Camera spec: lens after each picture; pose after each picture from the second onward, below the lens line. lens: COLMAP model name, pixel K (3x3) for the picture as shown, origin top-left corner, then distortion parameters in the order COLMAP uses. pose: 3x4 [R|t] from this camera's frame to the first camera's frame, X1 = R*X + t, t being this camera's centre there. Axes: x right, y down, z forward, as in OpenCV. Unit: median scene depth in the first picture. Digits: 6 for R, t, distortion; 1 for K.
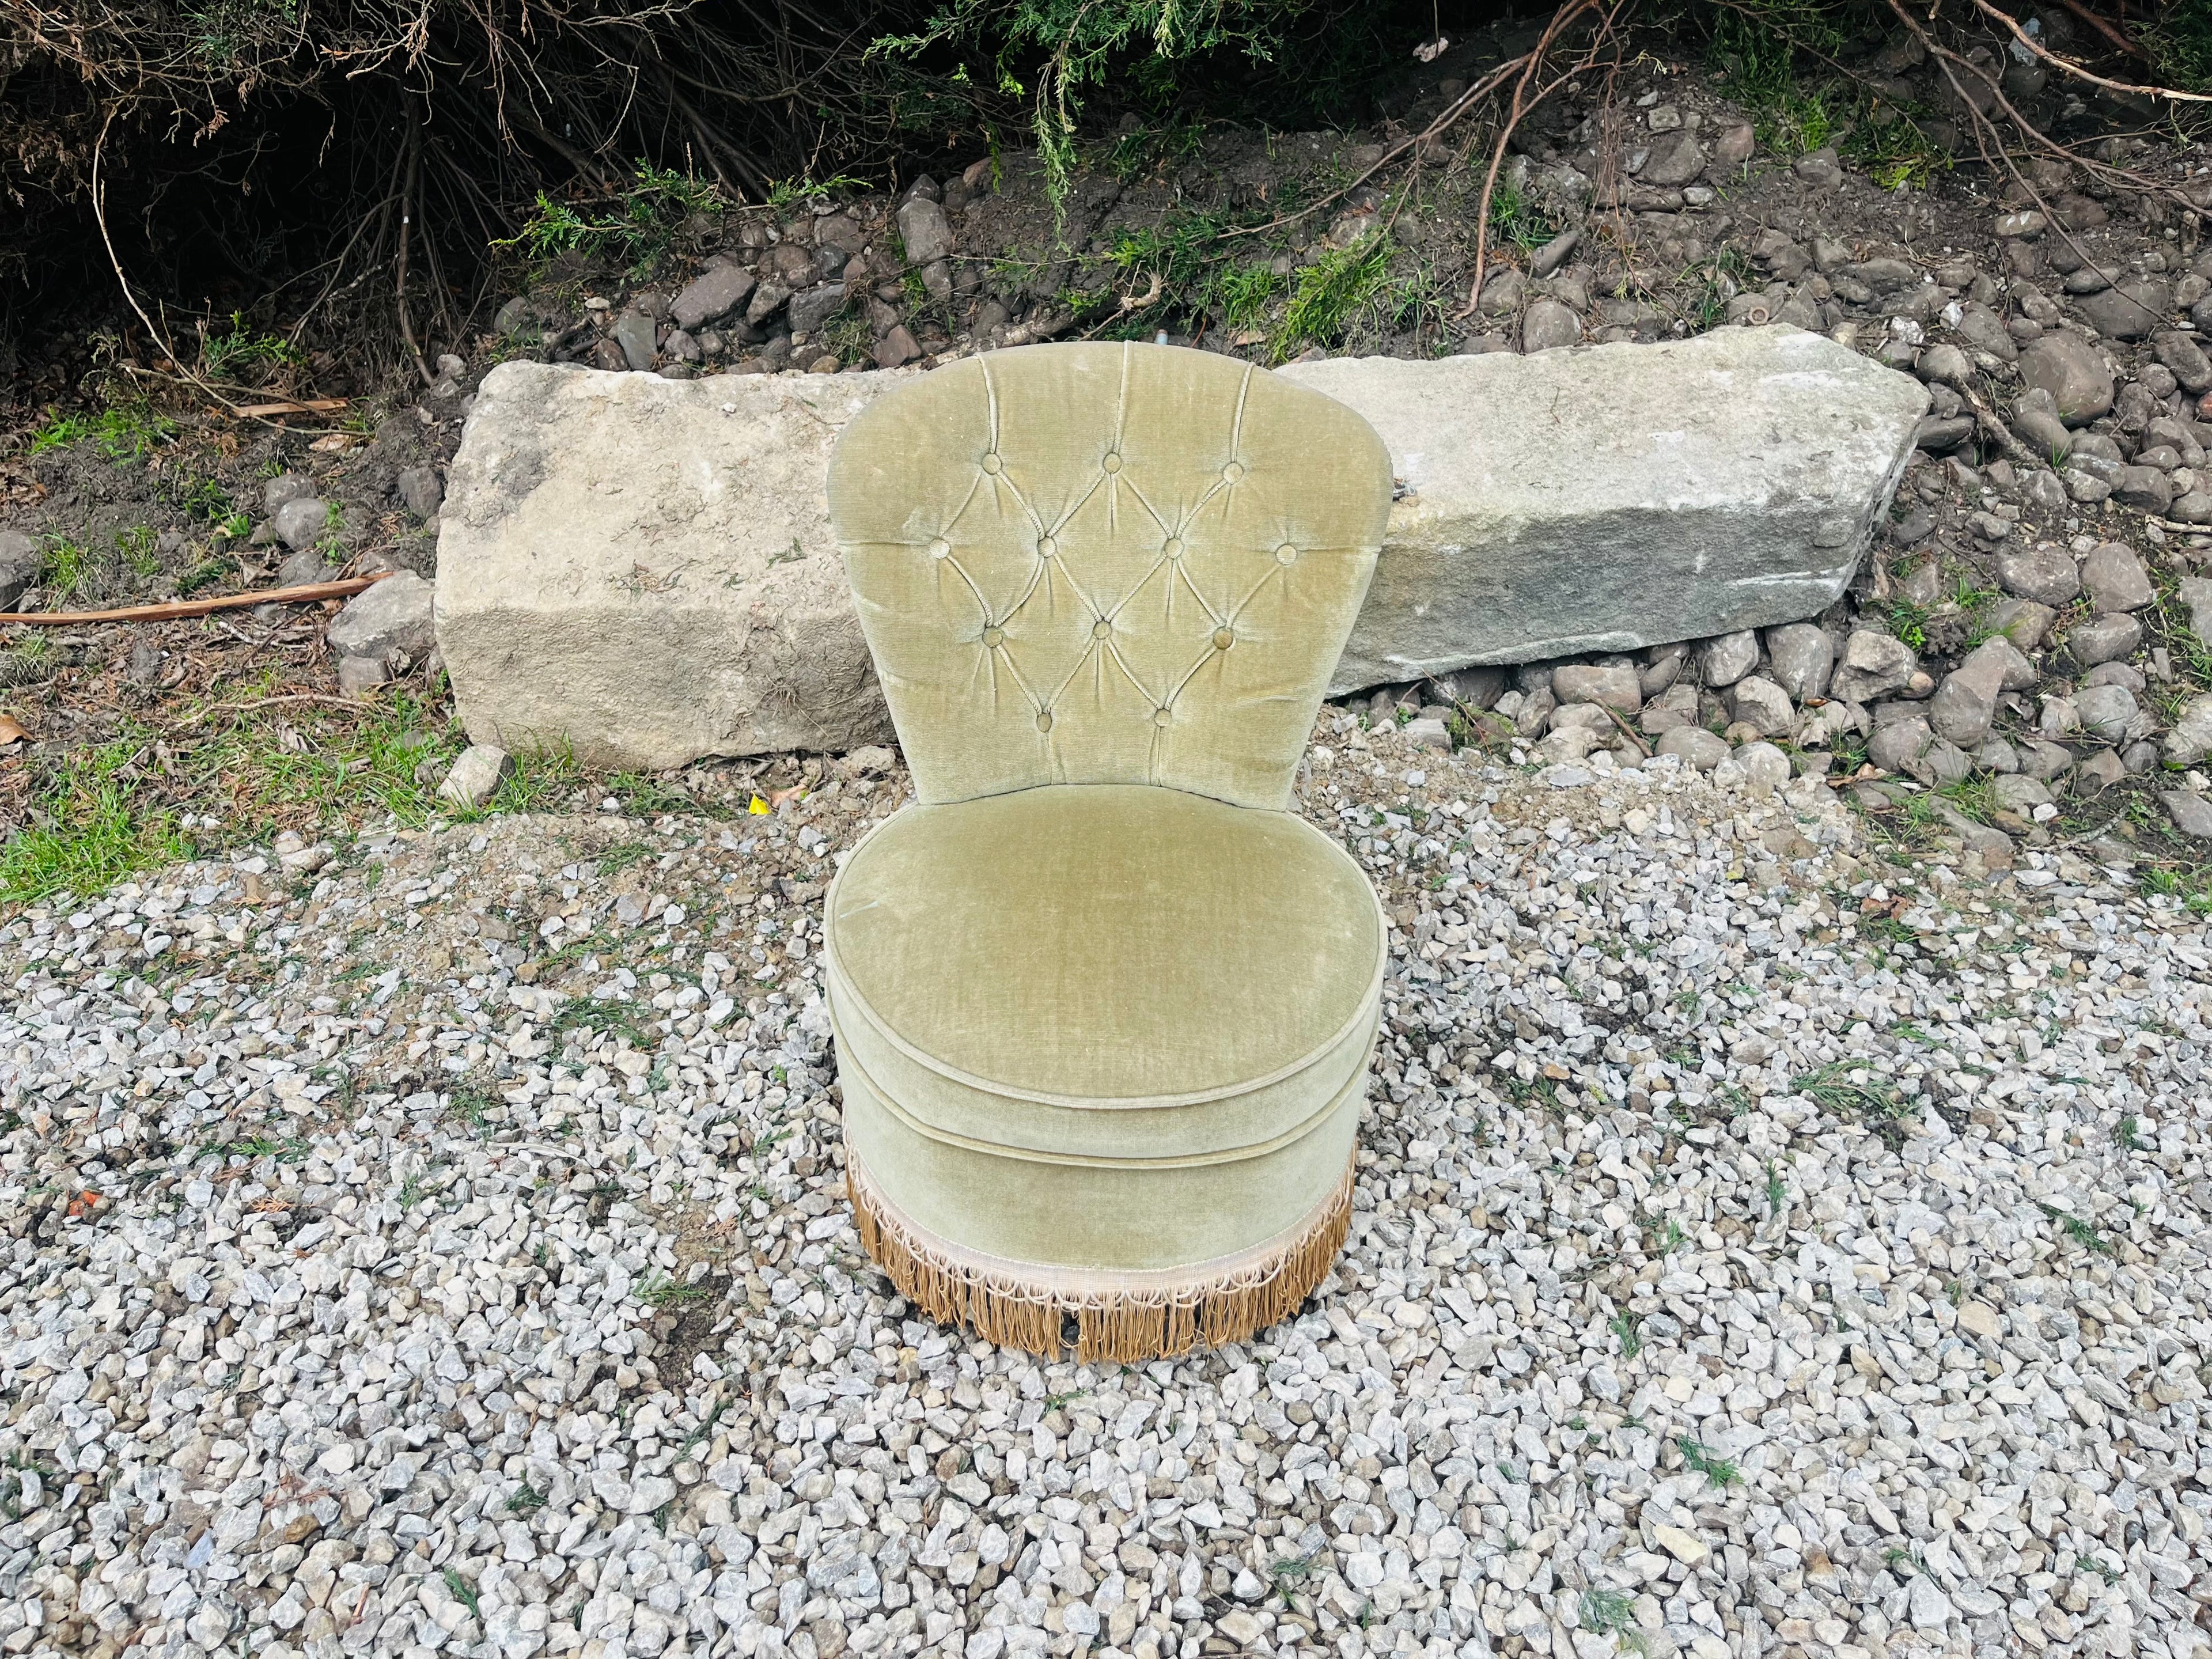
lens RADIAL K [[1685.6, 0, 1091.9], [0, 1685.6, 833.4], [0, 0, 1]] dist [0.056702, -0.076215]
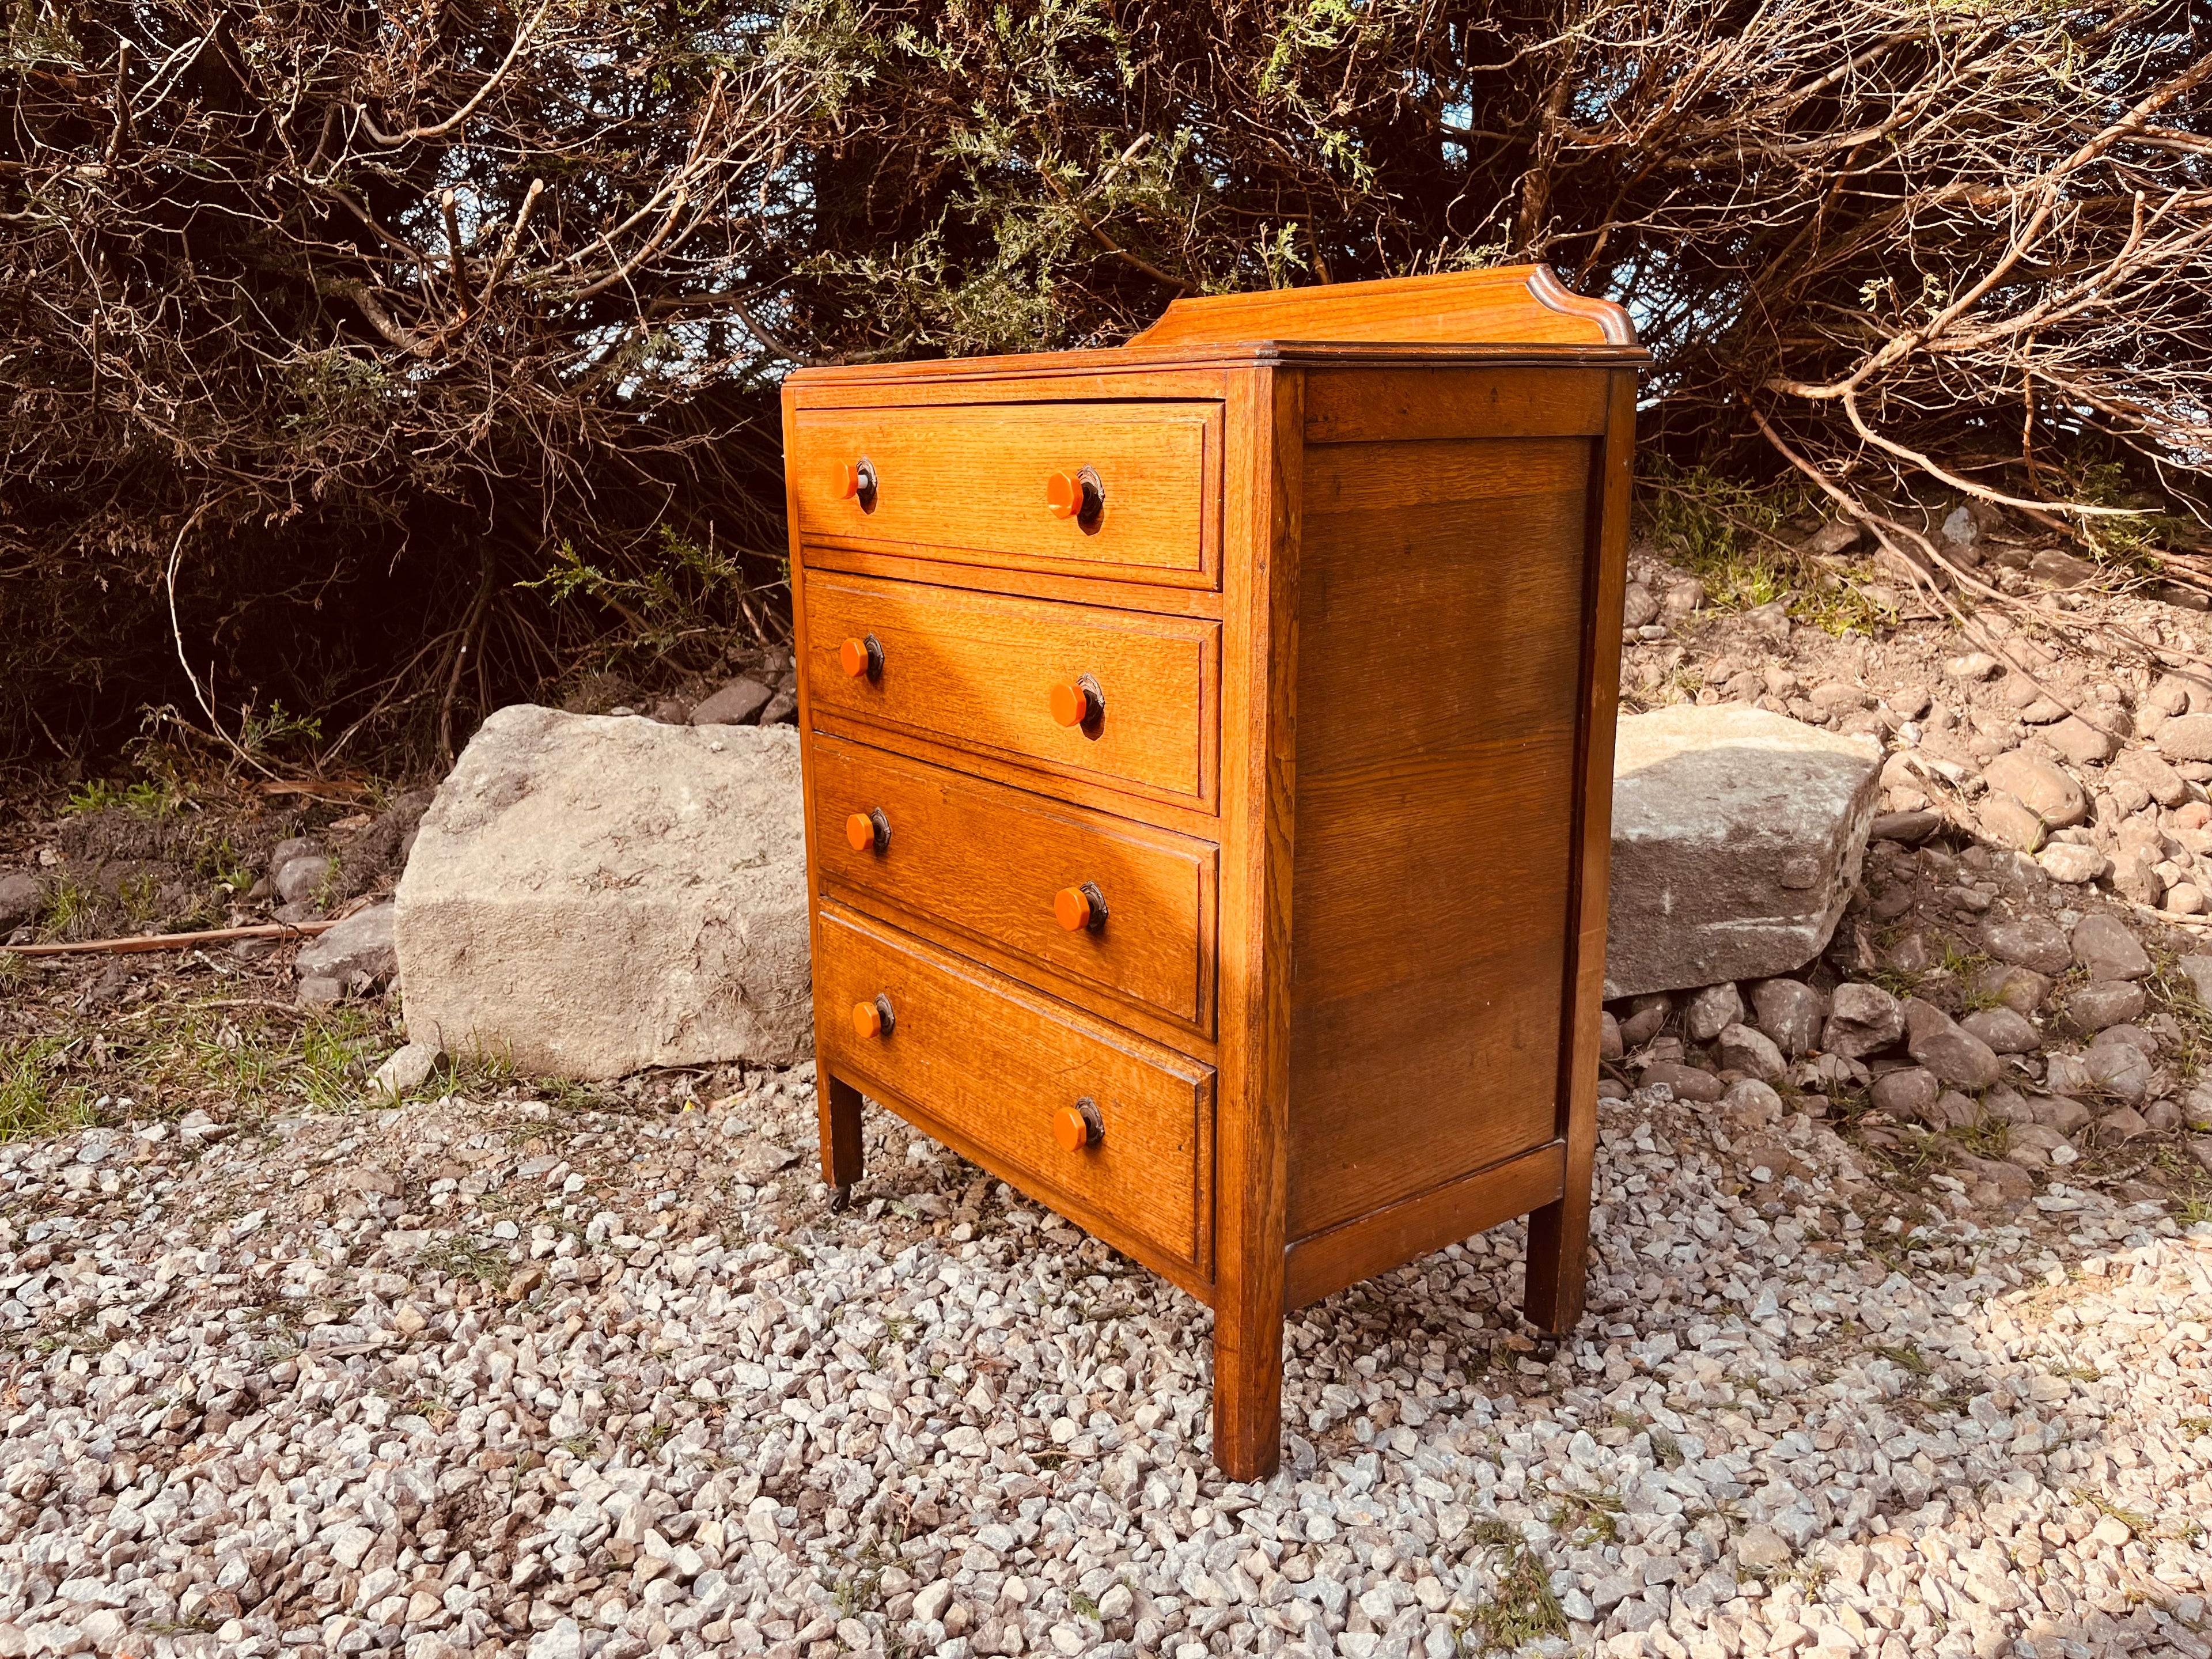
lens RADIAL K [[1685.6, 0, 1095.9], [0, 1685.6, 823.5], [0, 0, 1]] dist [0.056702, -0.076215]
pose [[0.998993, 0.021995, -0.039118, 0.065283], [-0.034850, 0.929394, -0.367439, 0.177509], [0.028274, 0.368433, 0.929224, 0.057845]]
